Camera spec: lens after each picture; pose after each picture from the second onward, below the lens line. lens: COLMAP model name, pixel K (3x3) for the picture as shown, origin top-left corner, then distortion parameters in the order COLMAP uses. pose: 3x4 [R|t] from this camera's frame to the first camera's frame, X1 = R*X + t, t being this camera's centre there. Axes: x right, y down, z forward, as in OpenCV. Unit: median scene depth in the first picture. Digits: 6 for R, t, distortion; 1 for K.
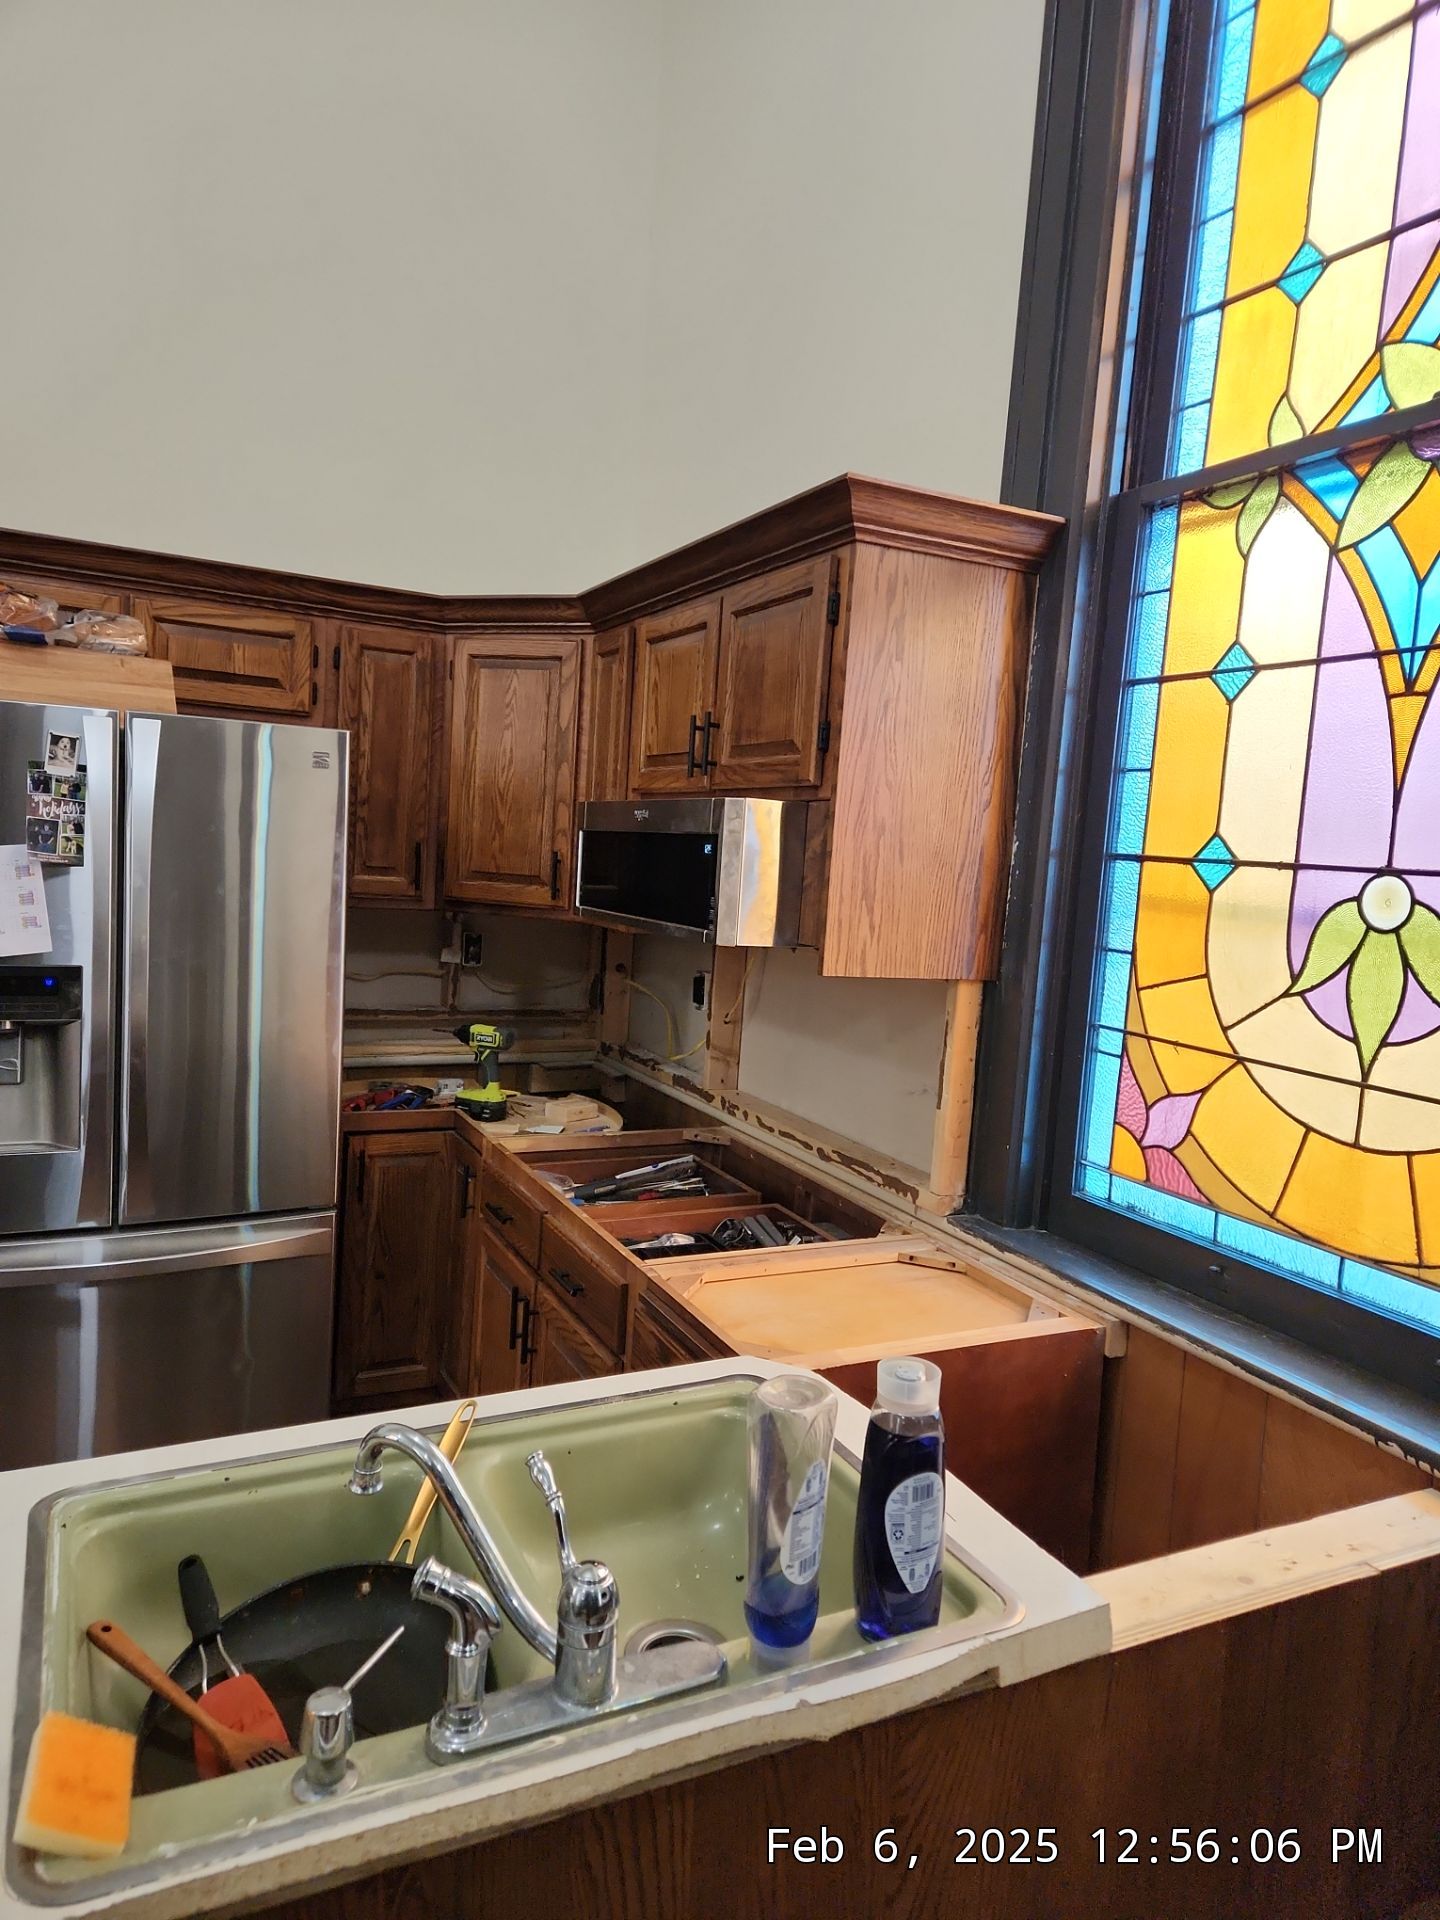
lens RADIAL K [[1270.5, 0, 708.1], [0, 1270.5, 954.5], [0, 0, 1]] dist [0.081155, -0.060261]
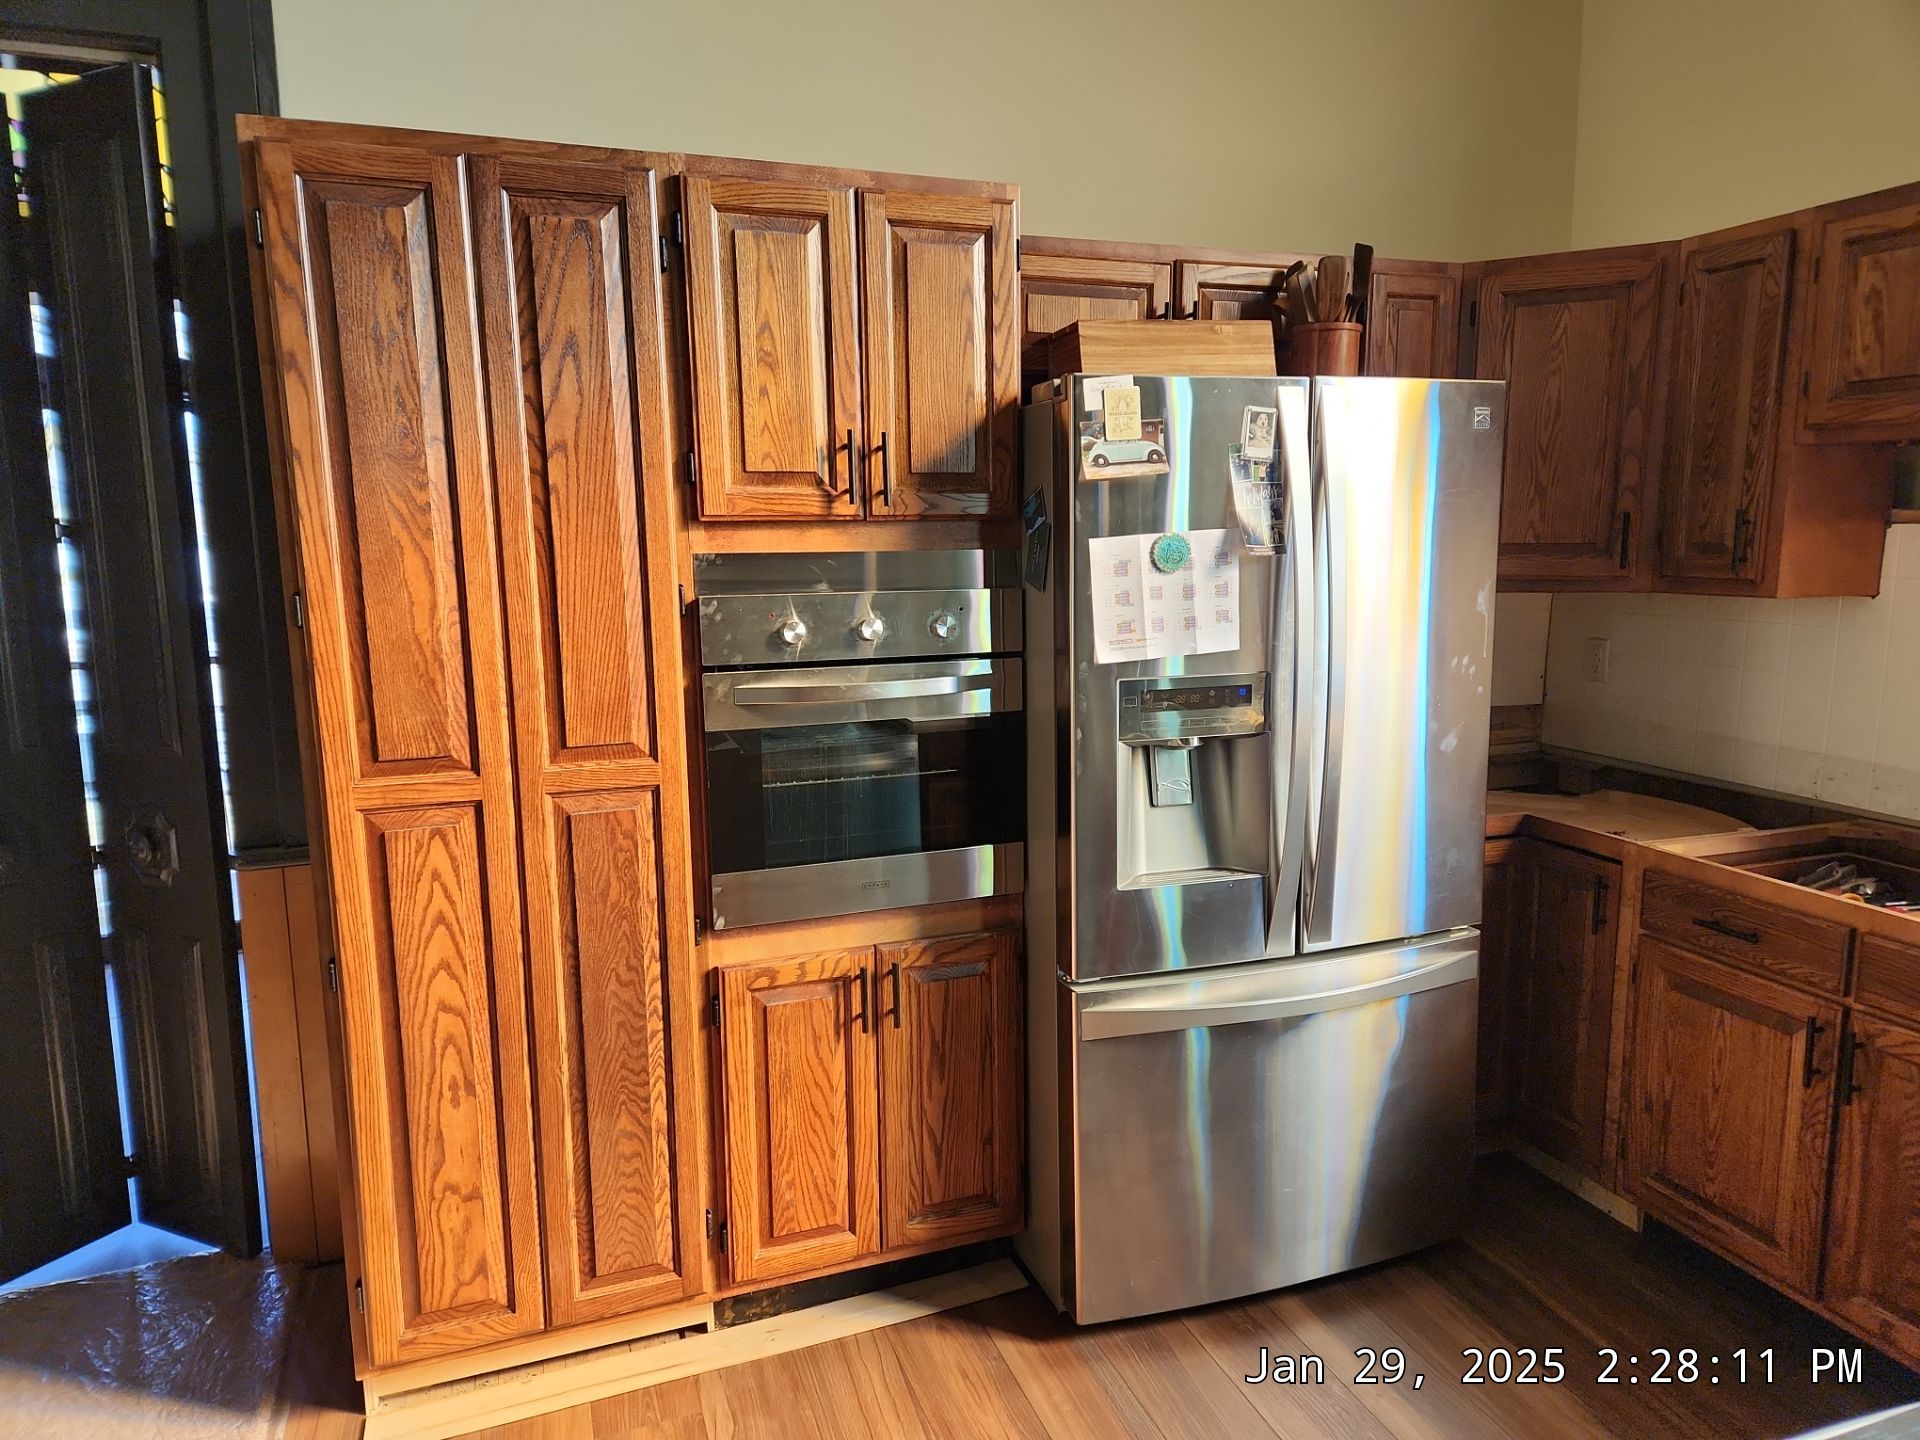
lens RADIAL K [[1270.5, 0, 981.7], [0, 1270.5, 729.2], [0, 0, 1]] dist [0.081155, -0.060261]
pose [[0.992952, -0.055158, -0.104904, -0.698816], [0.061571, 0.996362, 0.058916, -0.019052], [0.101273, -0.064959, 0.992736, 0.110361]]
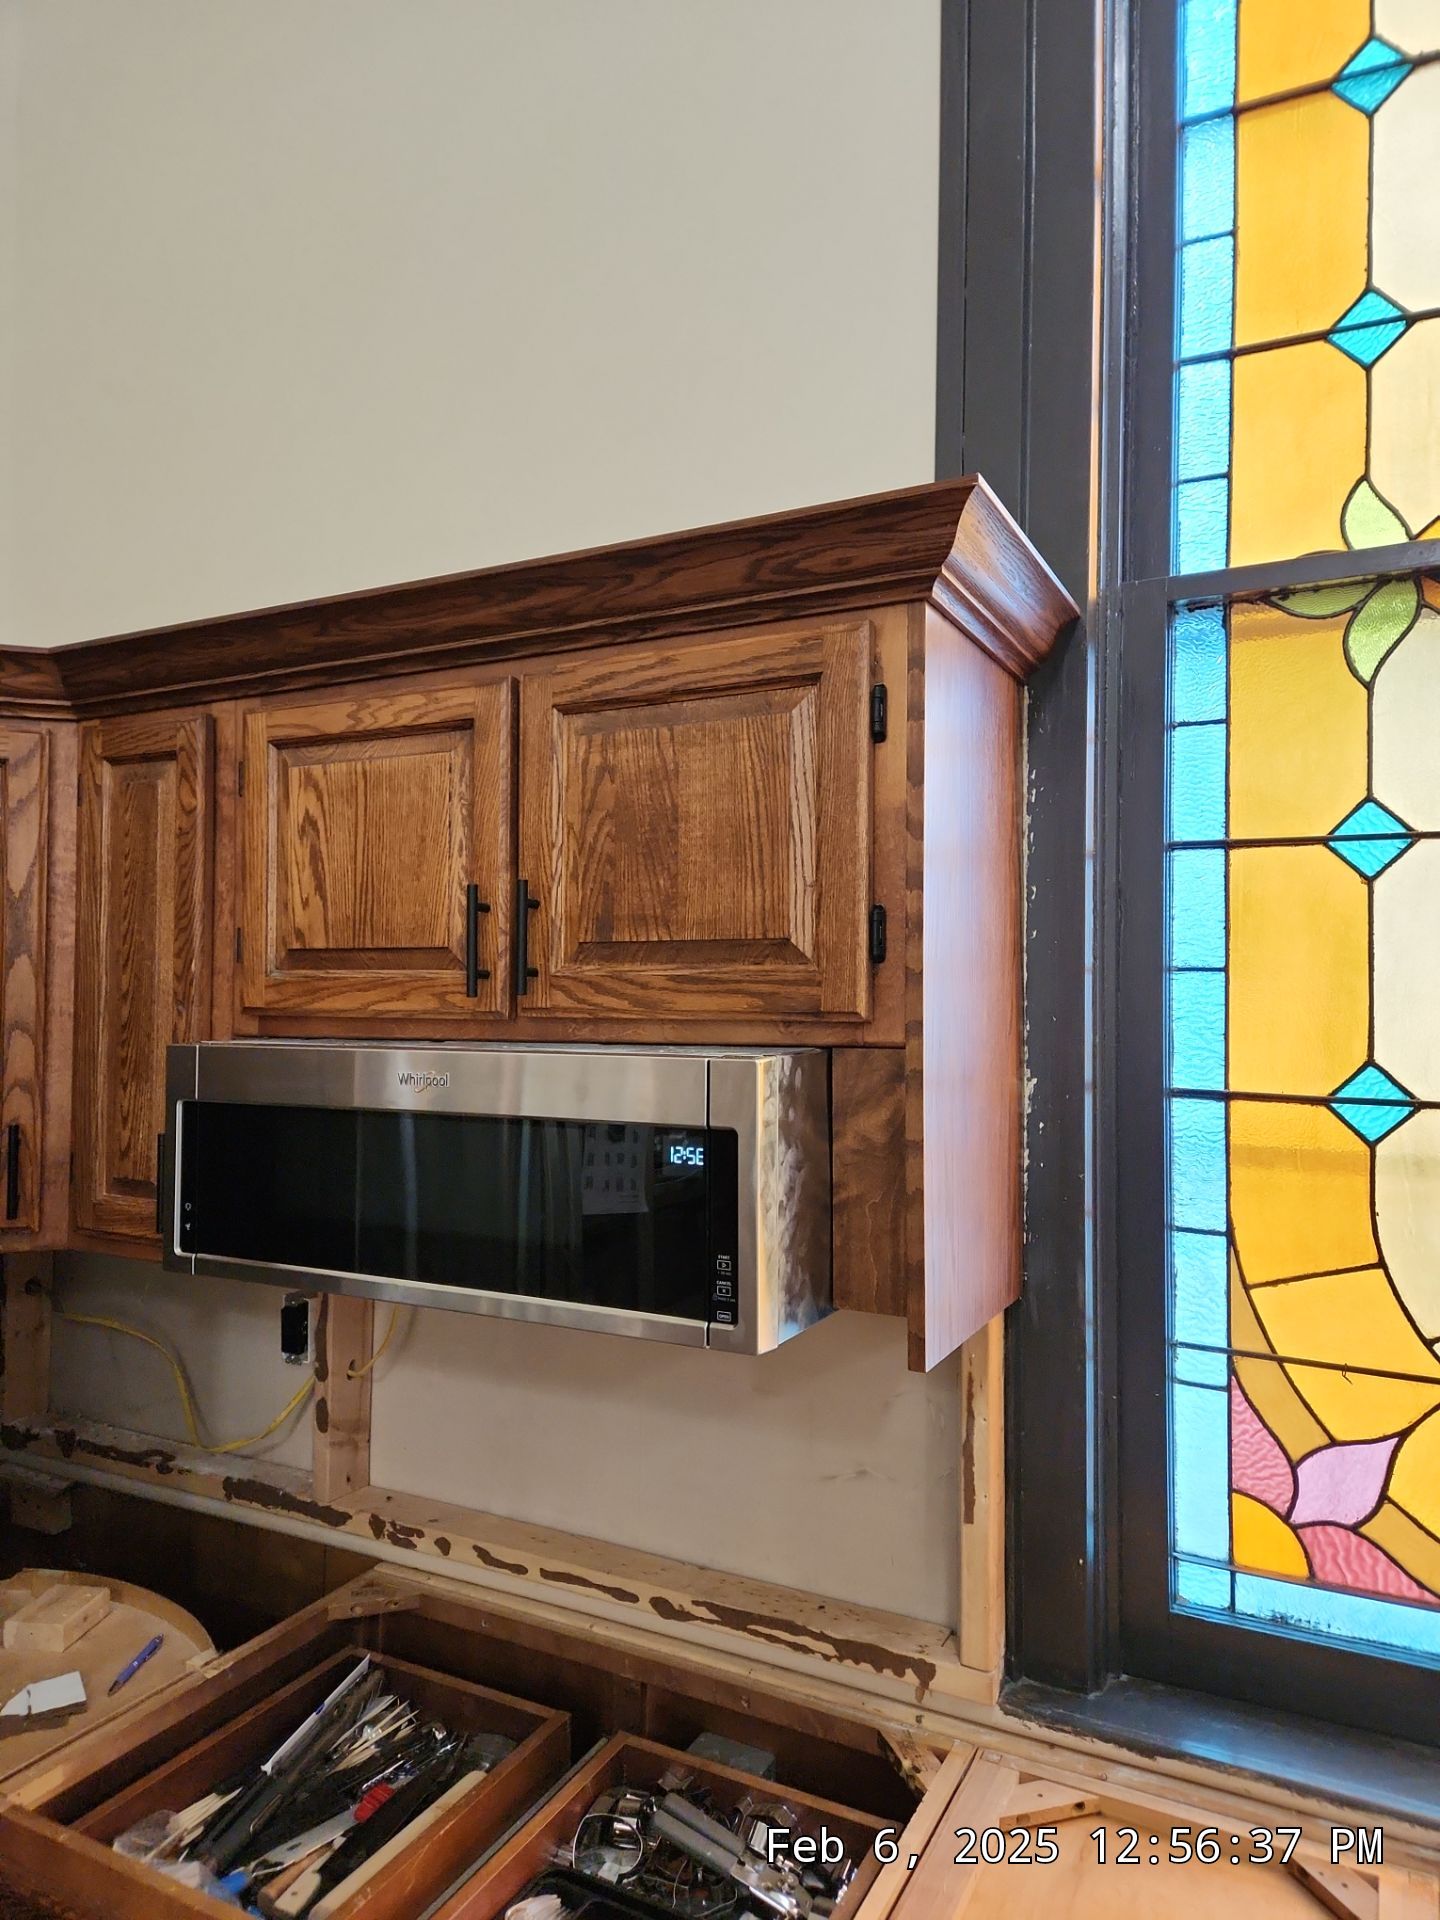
lens RADIAL K [[1270.5, 0, 700.8], [0, 1270.5, 966.1], [0, 0, 1]] dist [0.081155, -0.060261]
pose [[0.805567, -0.041056, 0.591080, -0.302341], [0.093106, 0.993974, -0.057852, -0.131149], [-0.585143, 0.101637, 0.804535, 0.597907]]
